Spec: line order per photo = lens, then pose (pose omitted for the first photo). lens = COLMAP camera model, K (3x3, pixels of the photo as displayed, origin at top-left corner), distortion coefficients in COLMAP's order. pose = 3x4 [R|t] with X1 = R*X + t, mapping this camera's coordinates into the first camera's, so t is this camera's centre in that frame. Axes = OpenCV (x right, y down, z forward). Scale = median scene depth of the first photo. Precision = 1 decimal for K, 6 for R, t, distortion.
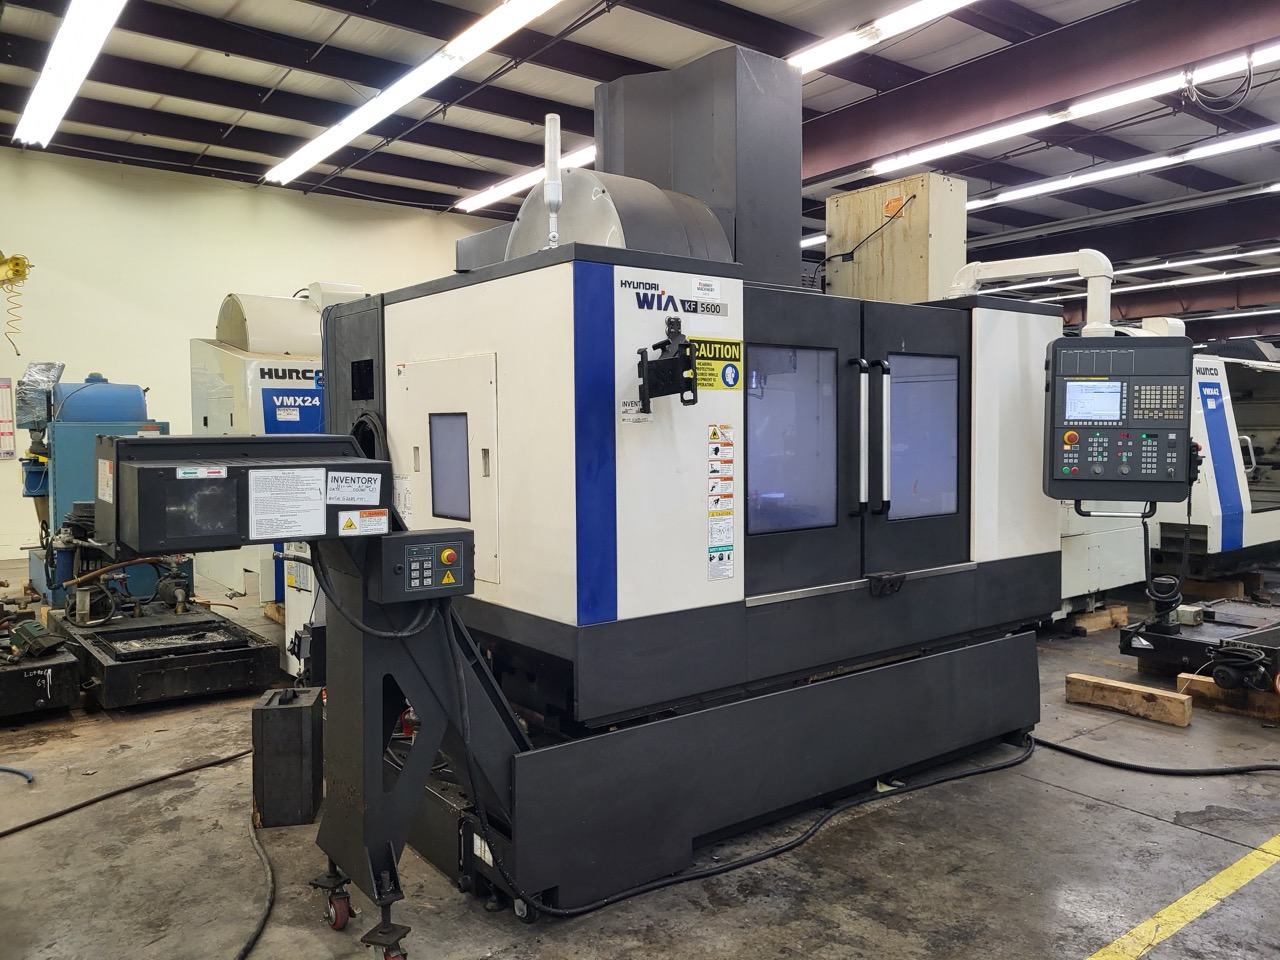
lens RADIAL K [[952.1, 0, 642.2], [0, 952.1, 466.6], [0, 0, 1]] dist [0.009217, -0.019651]
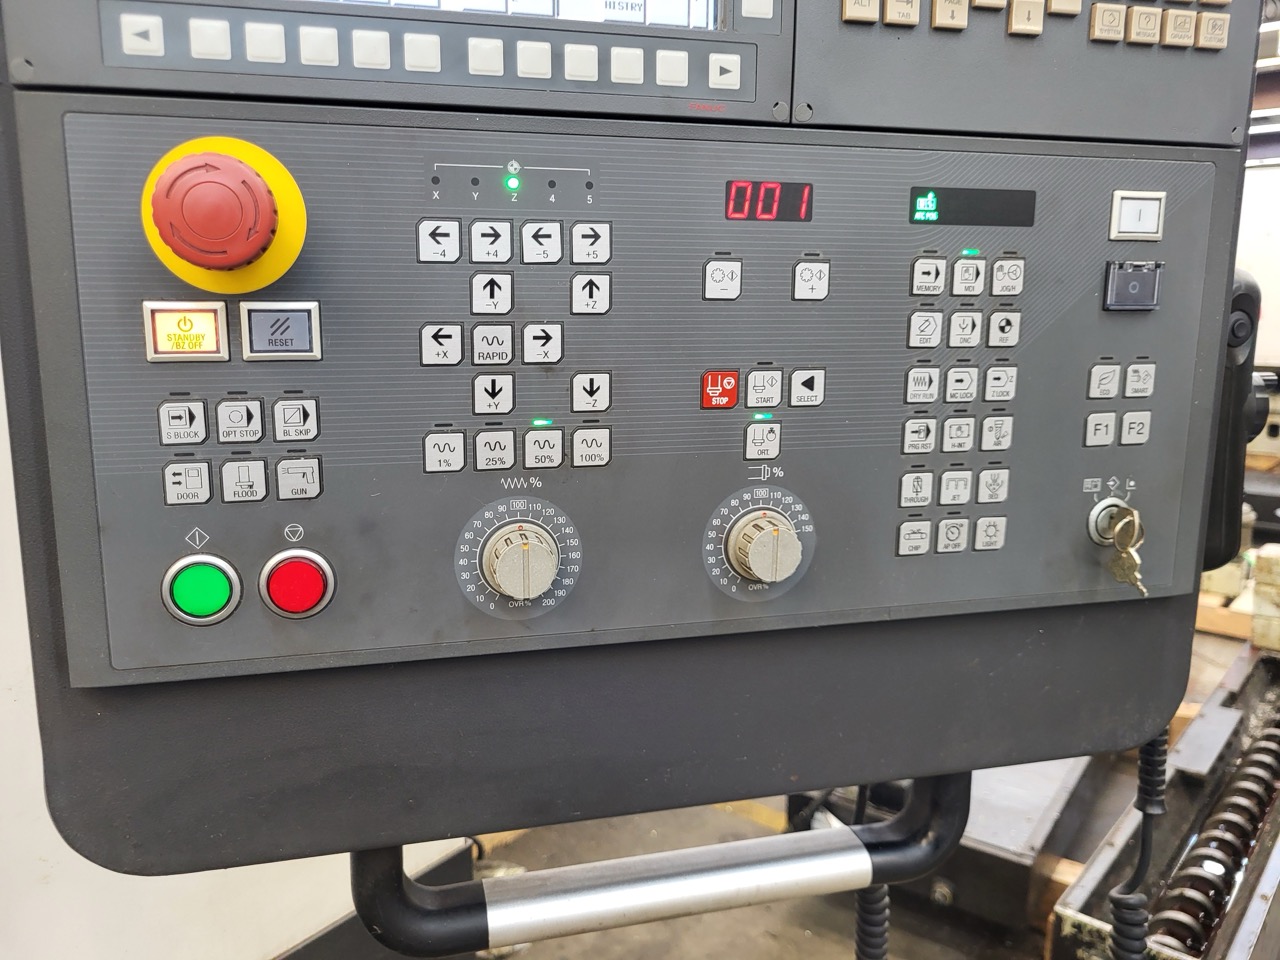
lens RADIAL K [[997.7, 0, 648.8], [0, 997.7, 458.9], [0, 0, 1]] dist [-0.017391, -0.011475]
pose [[0.896193, -0.077979, 0.436757, 0.454285], [0.021999, 0.991032, 0.131798, -0.020130], [-0.443118, -0.108508, 0.889872, 0.922584]]
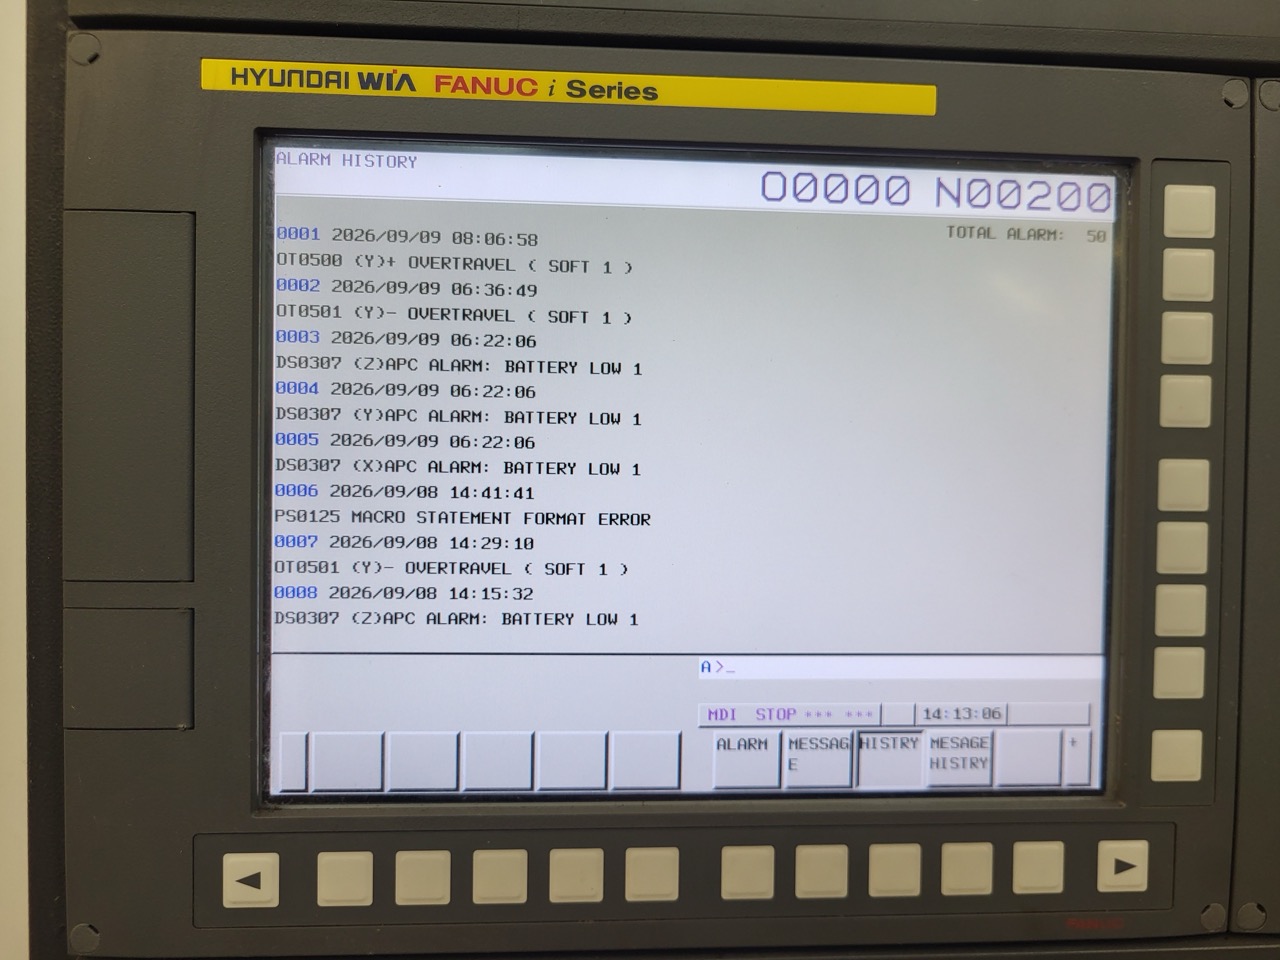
lens RADIAL K [[952.1, 0, 633.9], [0, 952.1, 475.9], [0, 0, 1]] dist [0.009217, -0.019651]
pose [[0.963551, -0.000229, 0.267524, 0.462301], [0.006115, 0.999757, -0.021166, -0.069418], [-0.267455, 0.022031, 0.963319, 0.962929]]
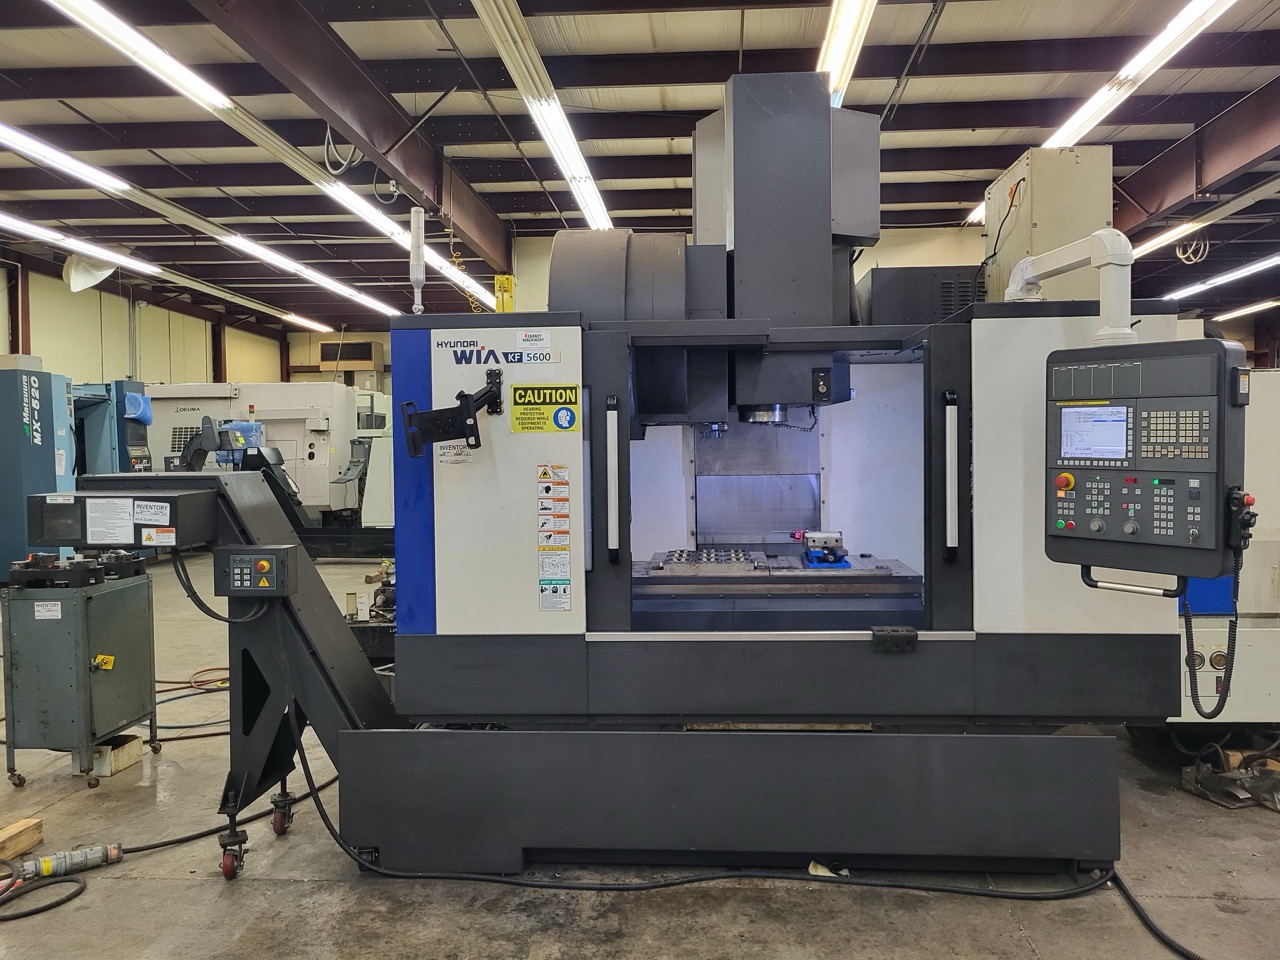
lens RADIAL K [[952.1, 0, 668.7], [0, 952.1, 464.9], [0, 0, 1]] dist [0.009217, -0.019651]
pose [[0.765678, 0.011460, -0.643122, 0.711906], [-0.020413, 0.999771, -0.006487, -0.032995], [0.642900, 0.018095, 0.765736, 0.222251]]
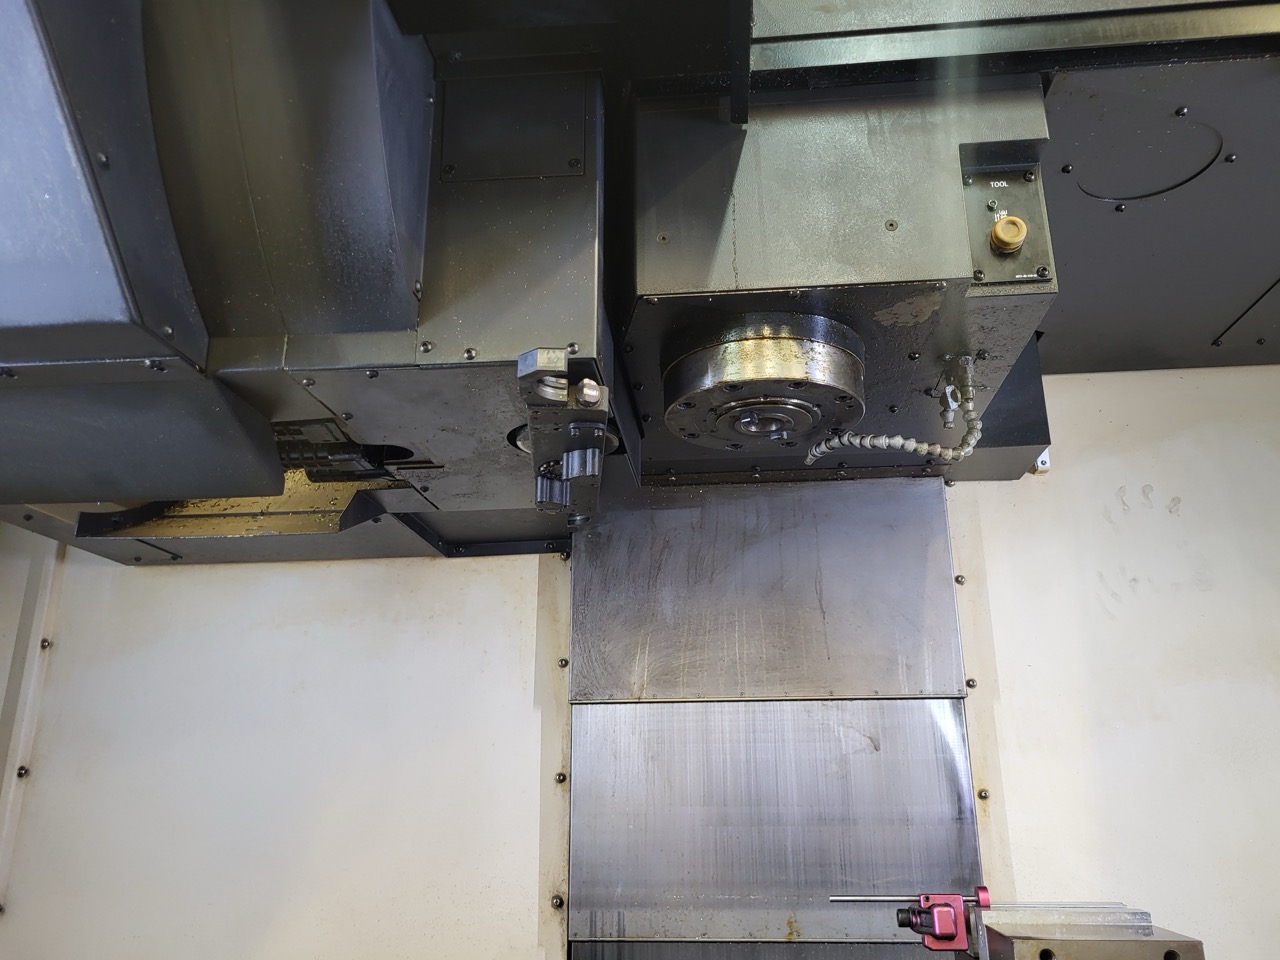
lens RADIAL K [[952.1, 0, 654.8], [0, 952.1, 488.5], [0, 0, 1]] dist [0.009217, -0.019651]
pose [[0.731904, -0.206270, -0.649438, 0.252290], [-0.027227, 0.943468, -0.330343, 0.016142], [0.680864, 0.259462, 0.684912, 0.909936]]
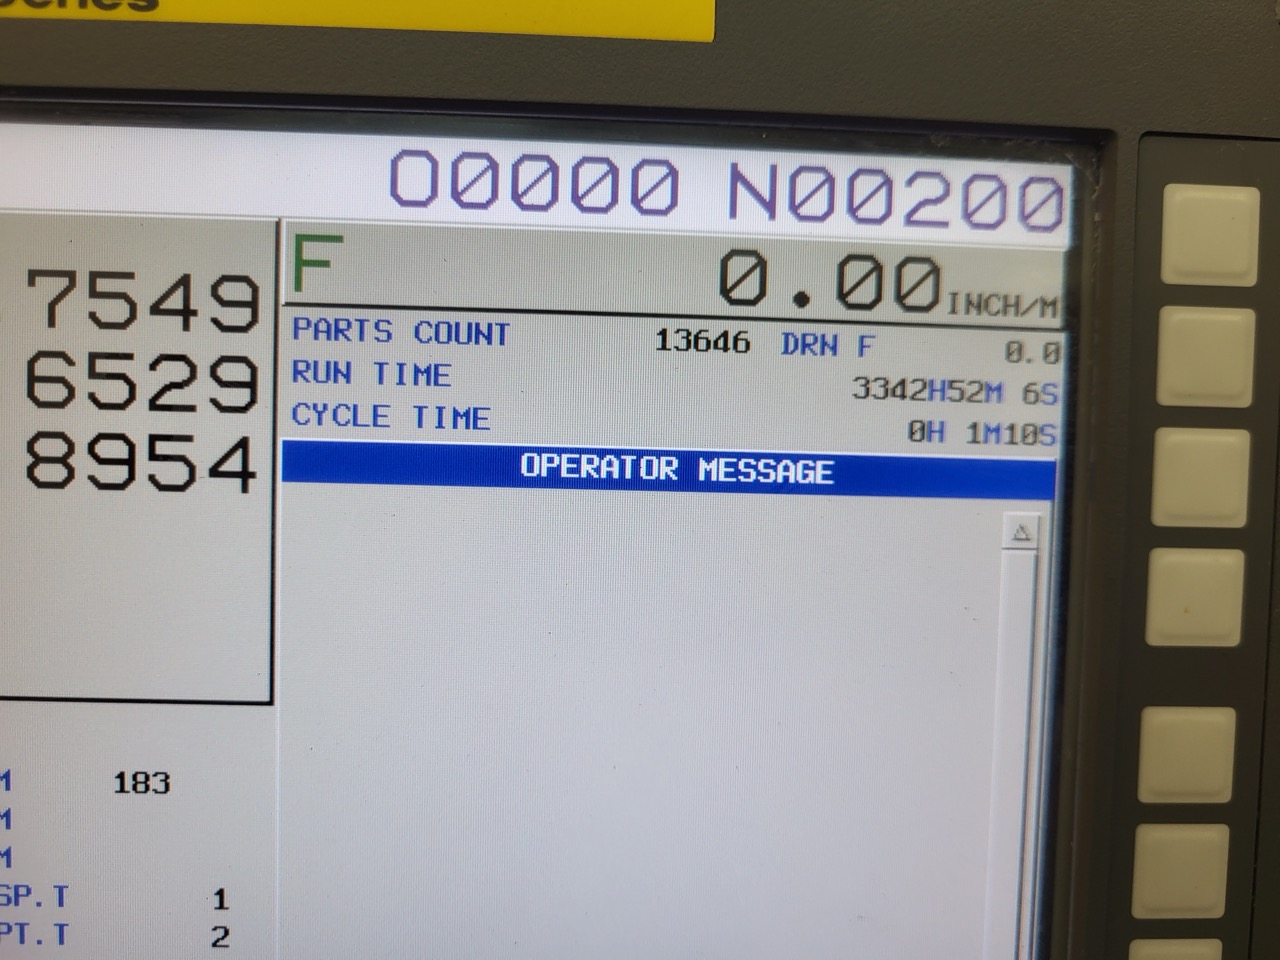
lens RADIAL K [[952.1, 0, 642.2], [0, 952.1, 473.1], [0, 0, 1]] dist [0.009217, -0.019651]
pose [[0.968882, 0.003684, 0.247497, 0.486402], [-0.006458, 0.999925, 0.010398, -0.079529], [-0.247441, -0.011672, 0.968833, 0.985518]]
